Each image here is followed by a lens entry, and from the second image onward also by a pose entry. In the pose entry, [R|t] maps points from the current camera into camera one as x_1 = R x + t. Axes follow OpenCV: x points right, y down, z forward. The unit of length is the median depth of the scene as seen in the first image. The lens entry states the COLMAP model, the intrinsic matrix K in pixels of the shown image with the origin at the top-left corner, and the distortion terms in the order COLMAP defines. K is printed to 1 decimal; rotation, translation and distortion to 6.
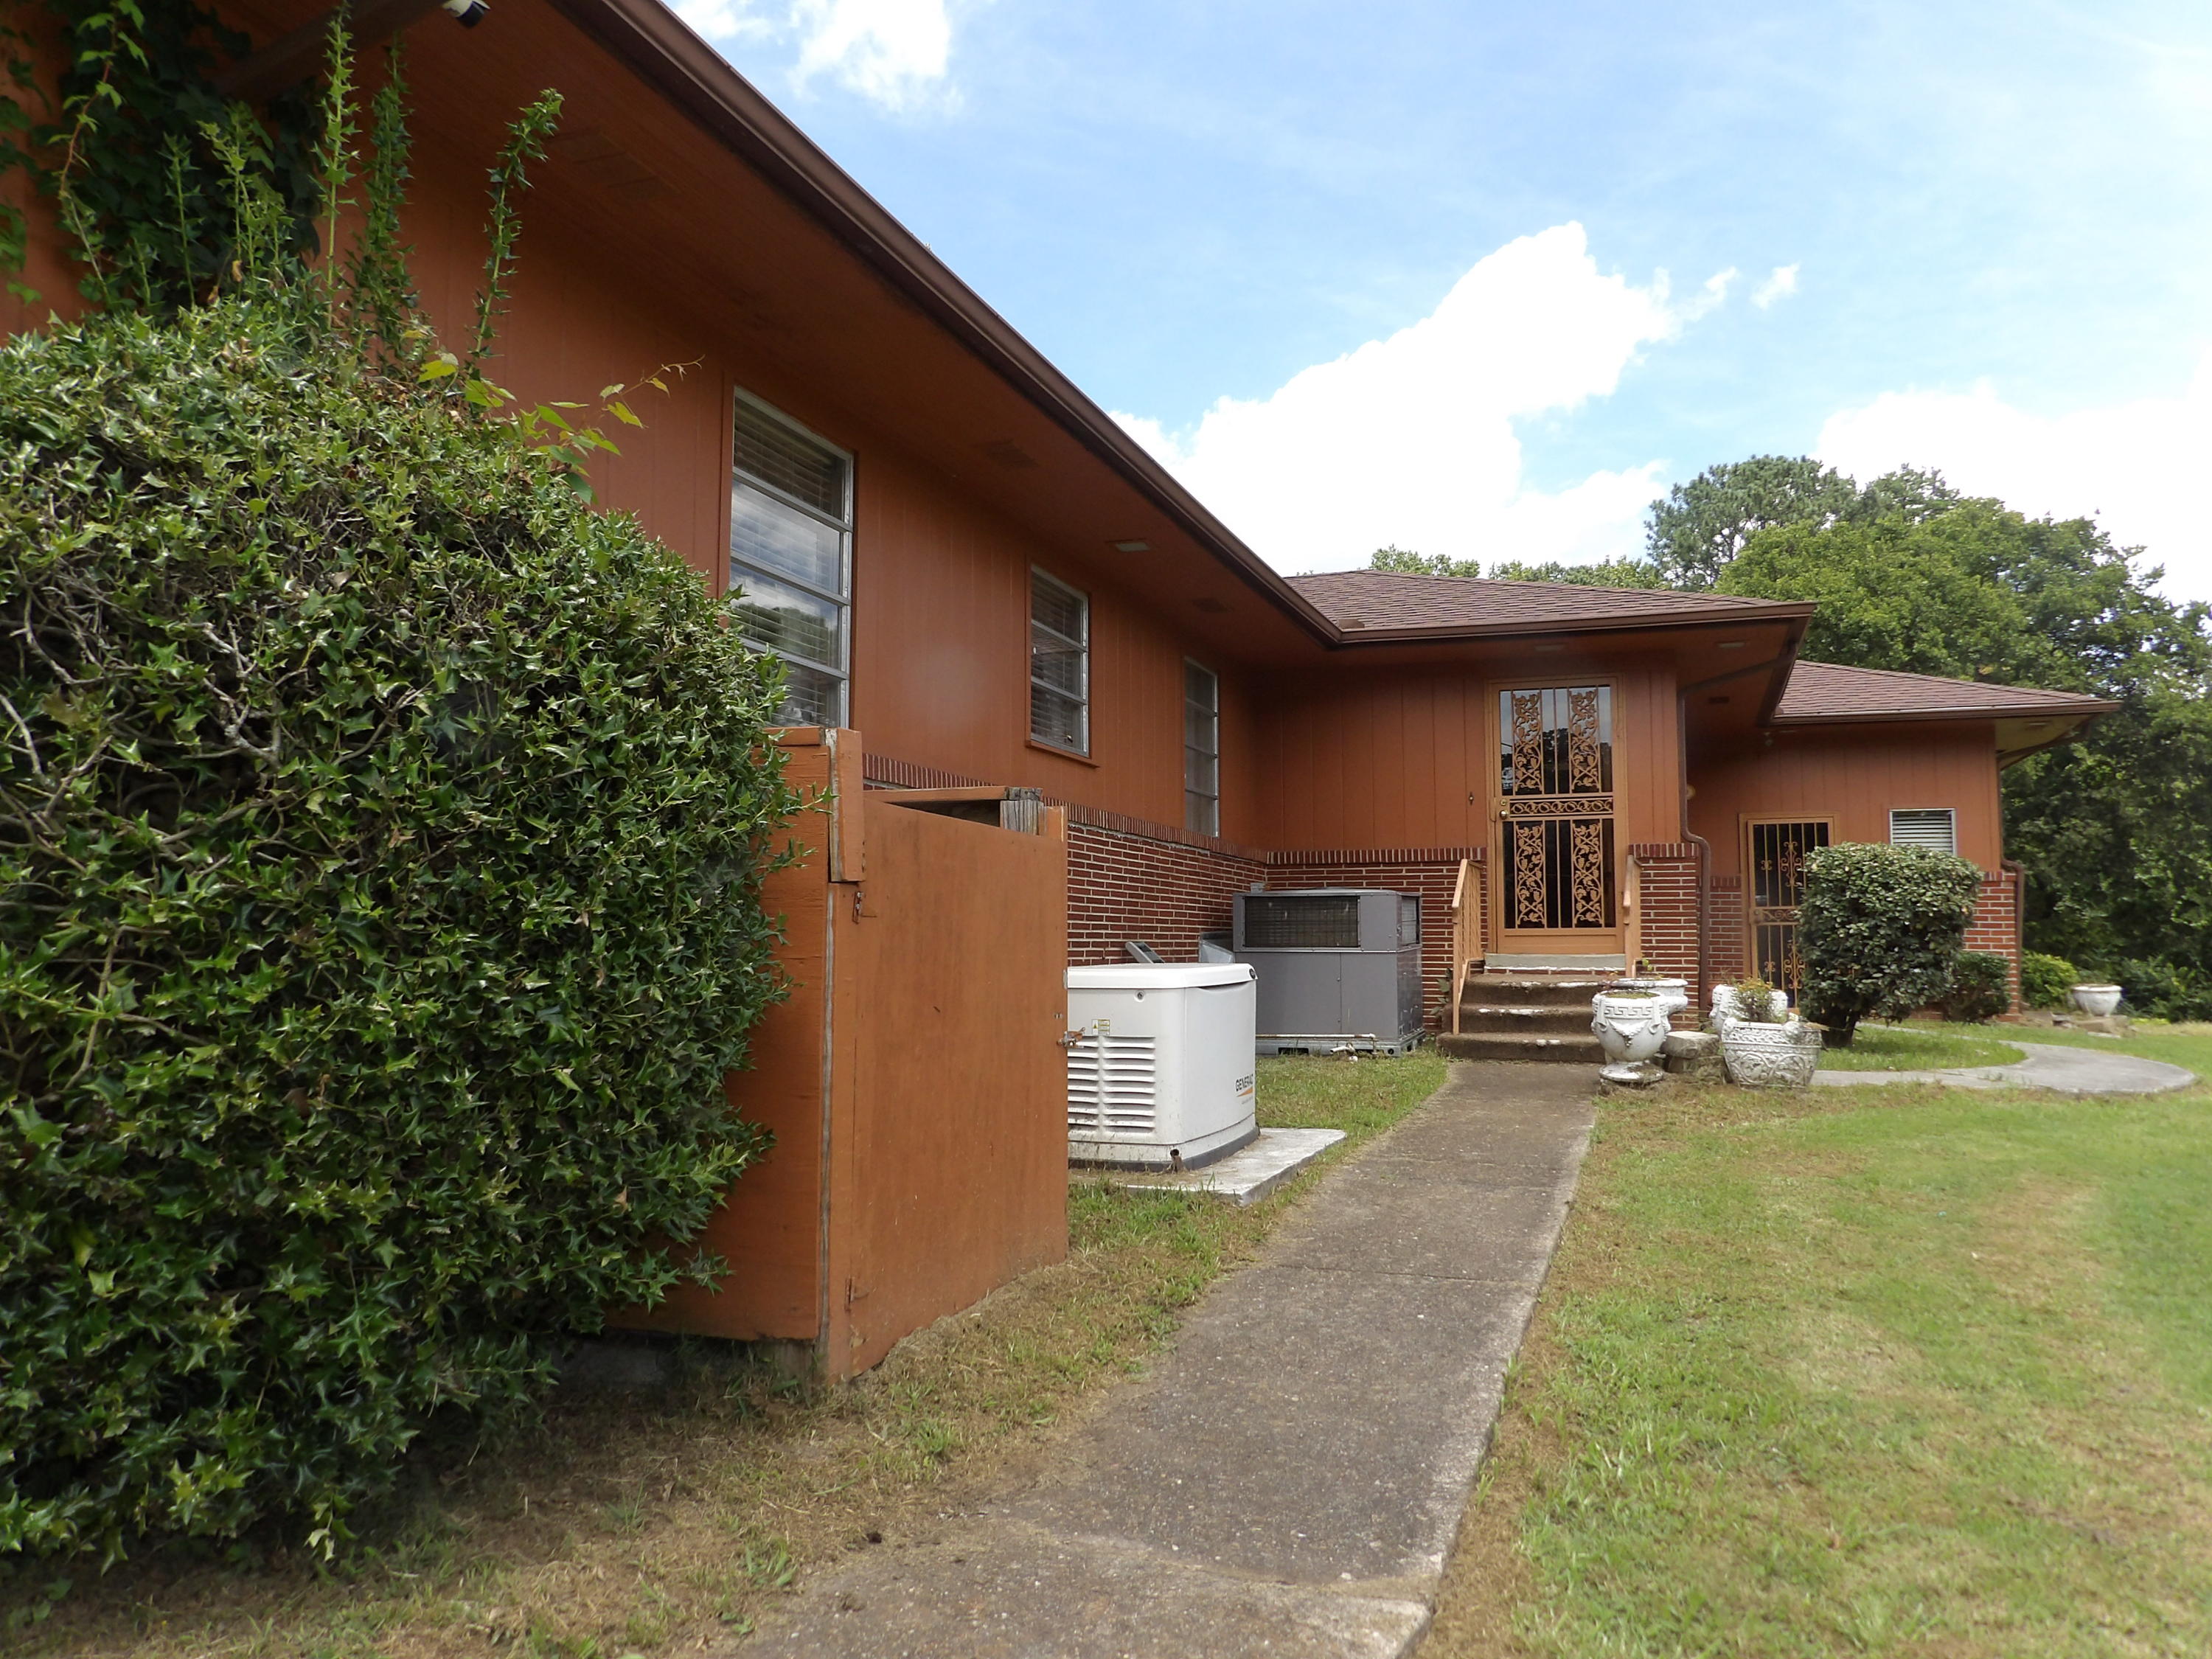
lens RADIAL K [[1584.7, 0, 1097.8], [0, 1584.7, 825.4], [0, 0, 1]] dist [-0.050858, 0.077307]
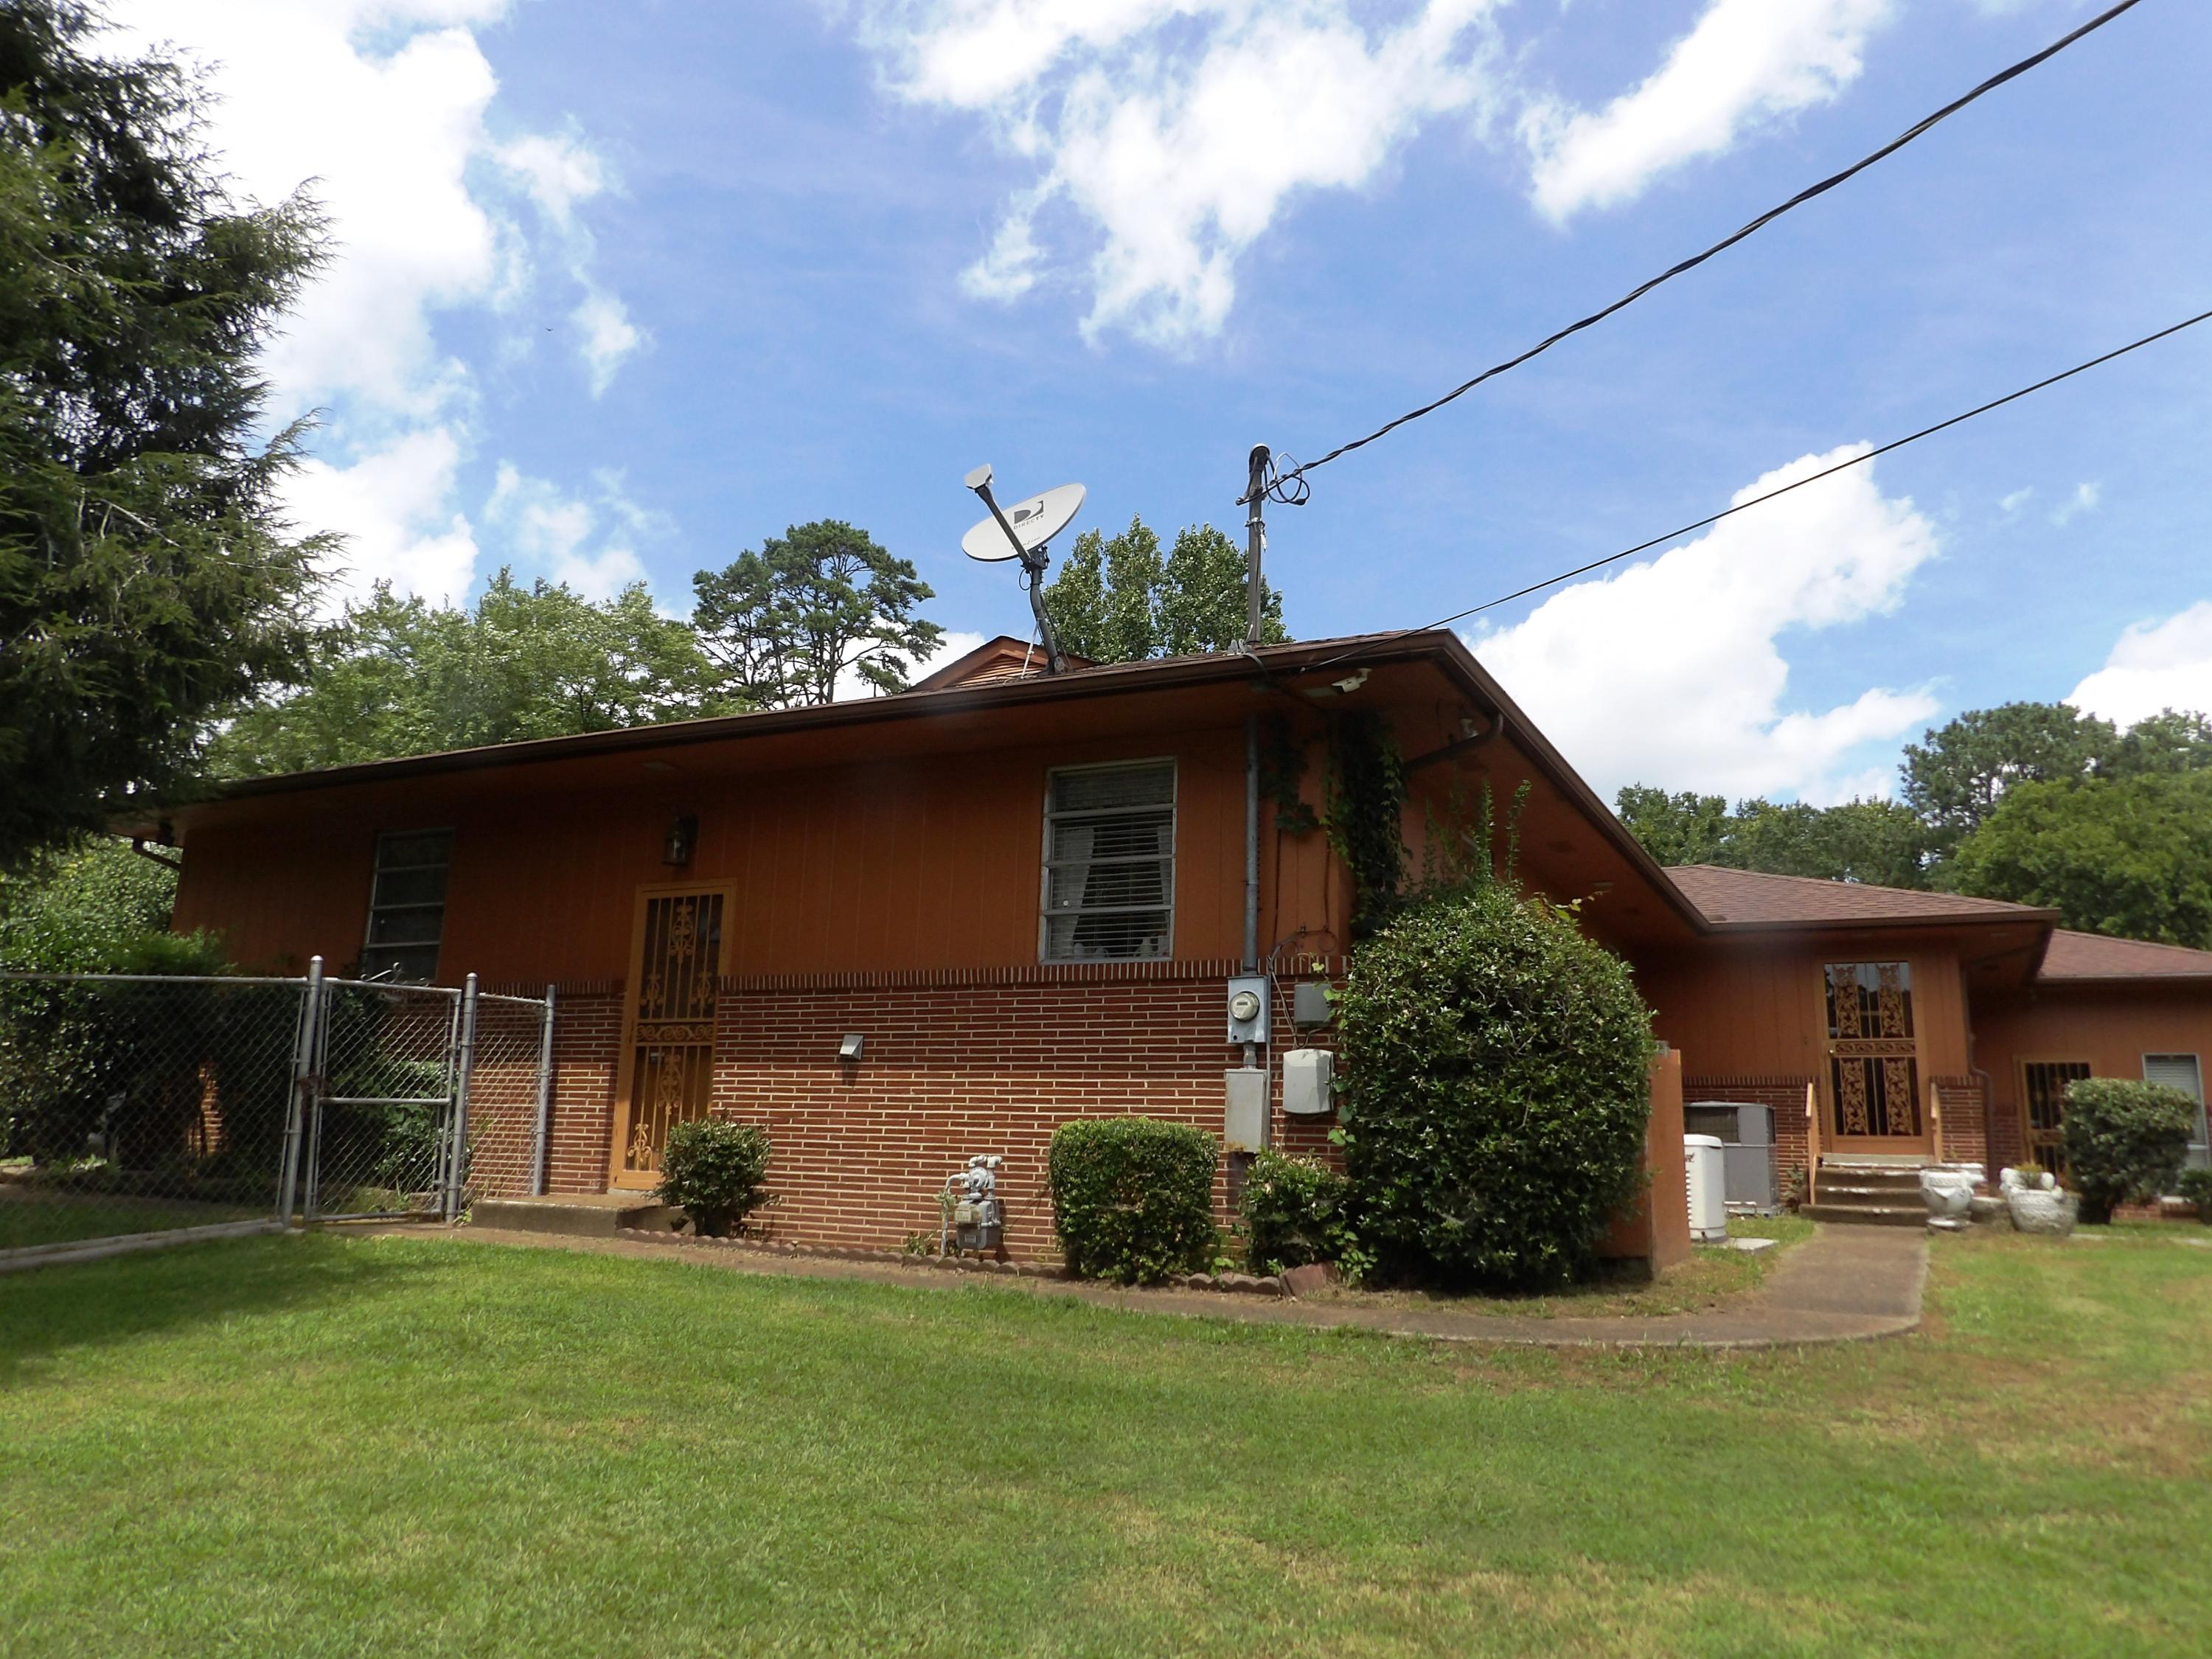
lens RADIAL K [[1584.5, 0, 1106.0], [0, 1584.5, 829.5], [0, 0, 1]] dist [-0.040119, 0.057474]
pose [[0.991171, -0.000548, -0.132587, -0.195163], [-0.017707, 0.990487, -0.136464, -0.001001], [0.131400, 0.137607, 0.981732, -0.480727]]
